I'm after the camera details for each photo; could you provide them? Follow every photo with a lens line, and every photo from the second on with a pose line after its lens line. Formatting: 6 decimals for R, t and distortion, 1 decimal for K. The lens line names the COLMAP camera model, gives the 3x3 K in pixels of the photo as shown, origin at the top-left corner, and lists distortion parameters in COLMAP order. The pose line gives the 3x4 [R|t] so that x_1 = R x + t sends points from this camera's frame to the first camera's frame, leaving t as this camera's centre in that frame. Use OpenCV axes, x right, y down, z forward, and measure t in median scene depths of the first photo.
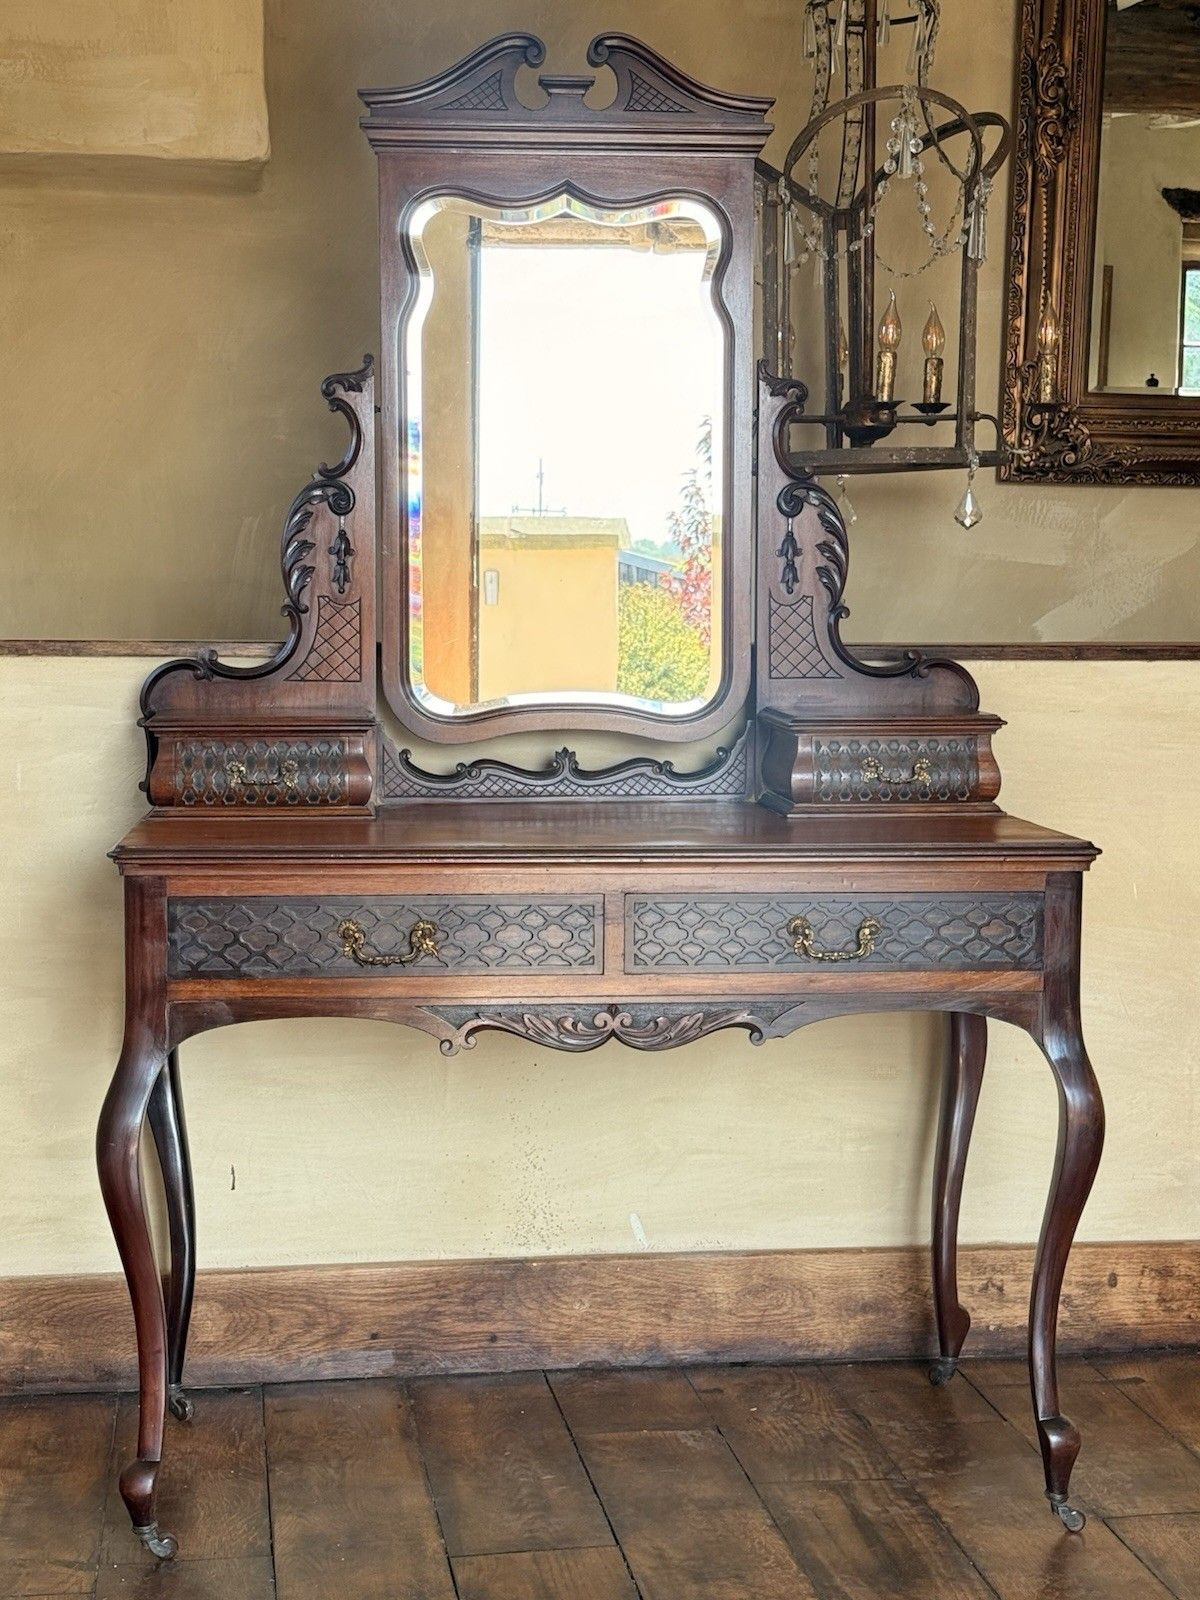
lens RADIAL K [[2455.4, 0, 600.6], [0, 2455.4, 800.3], [0, 0, 1]] dist [0.131894, 0.000000]
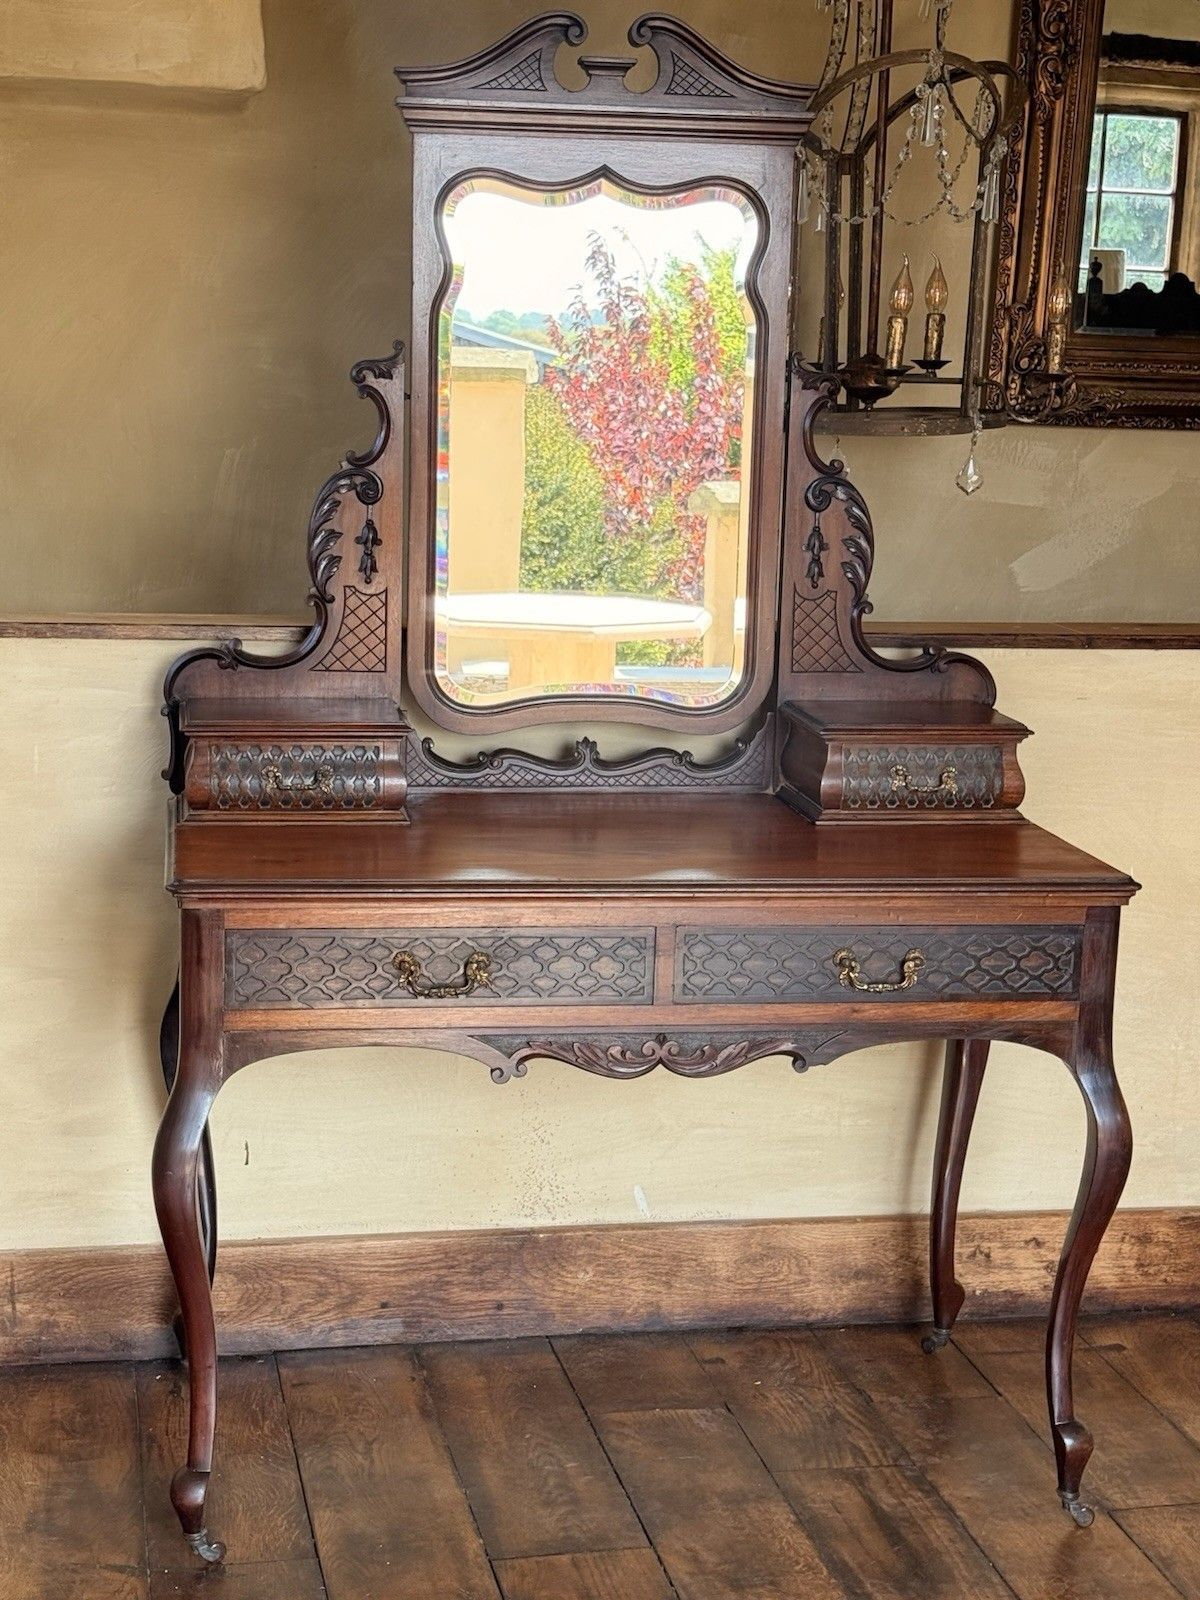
lens RADIAL K [[2455.4, 0, 584.8], [0, 2455.4, 803.9], [0, 0, 1]] dist [0.131894, 0.000000]
pose [[0.998302, 0.014609, 0.056392, -0.070712], [-0.019843, 0.995432, 0.093393, -0.087537], [-0.054770, -0.094353, 0.994031, 0.002699]]
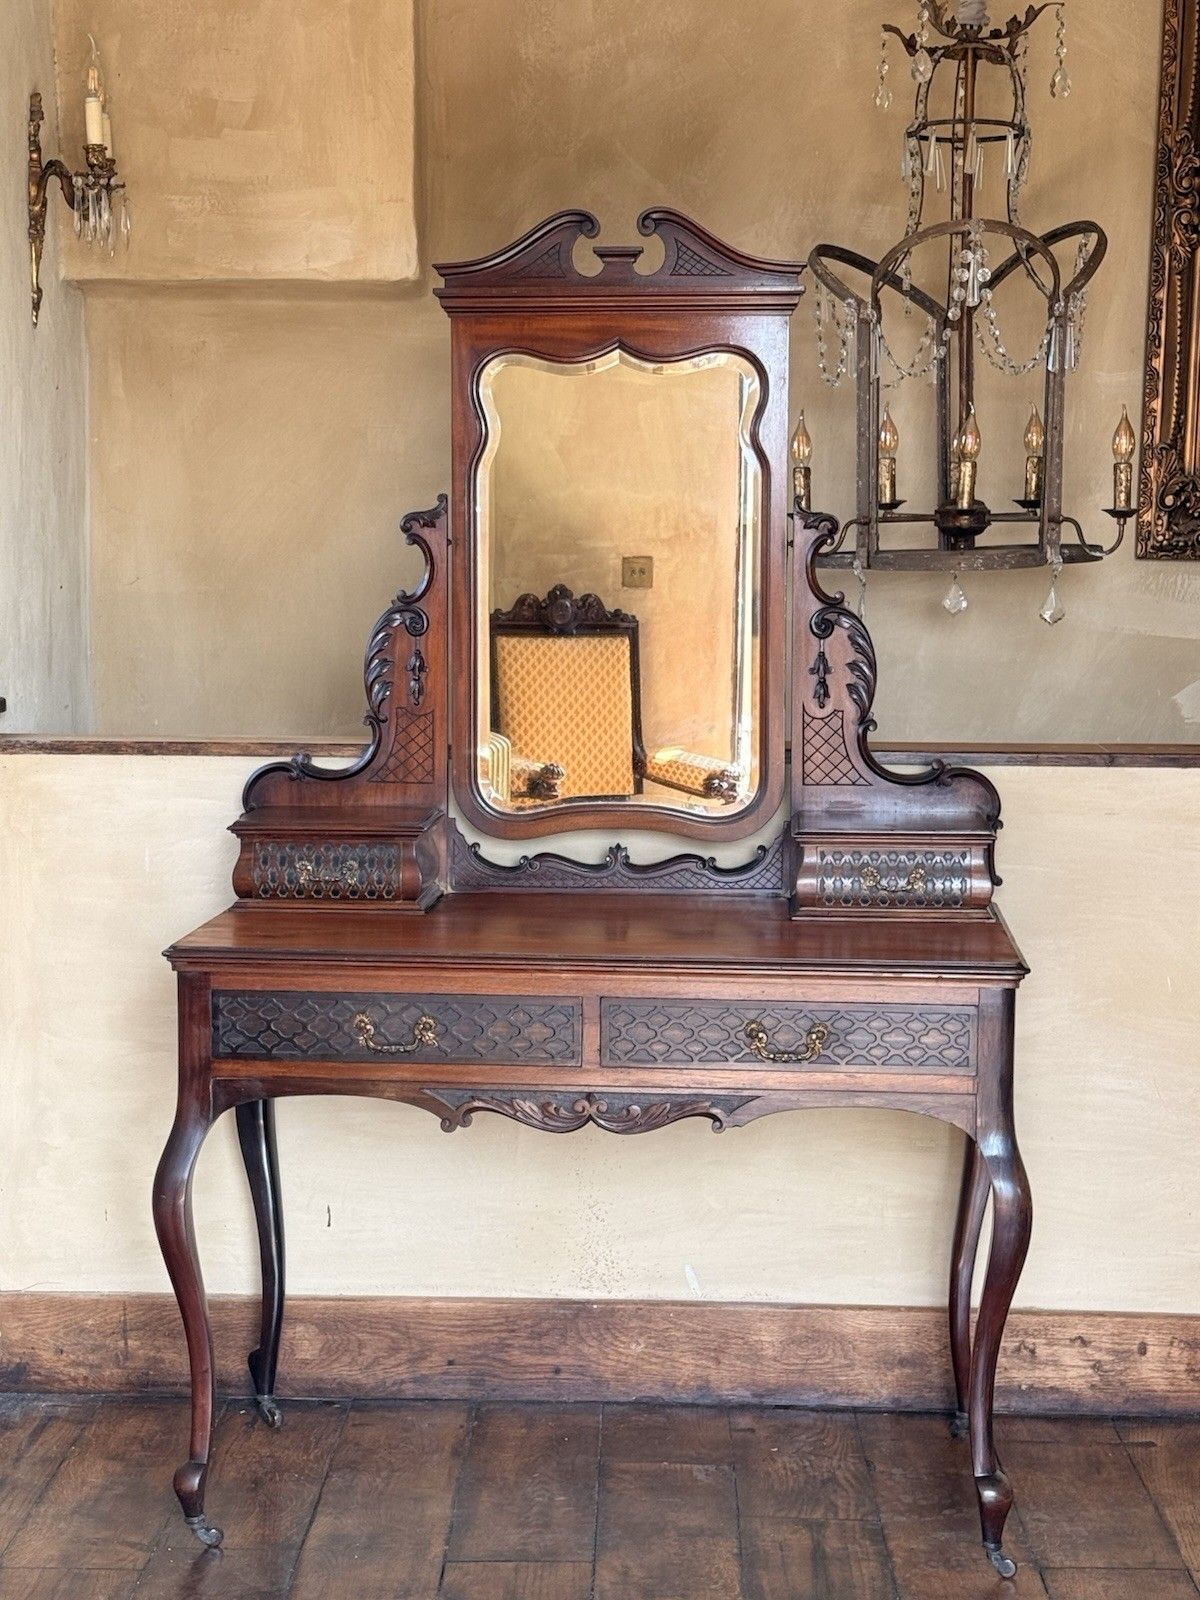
lens RADIAL K [[2708.8, 0, 603.3], [0, 2708.8, 798.3], [0, 0, 1]] dist [0.138883, 0.000000]
pose [[0.984322, 0.019481, -0.175301, 0.191559], [-0.015743, 0.999619, 0.022688, -0.069121], [0.175676, -0.019572, 0.984254, -0.201085]]
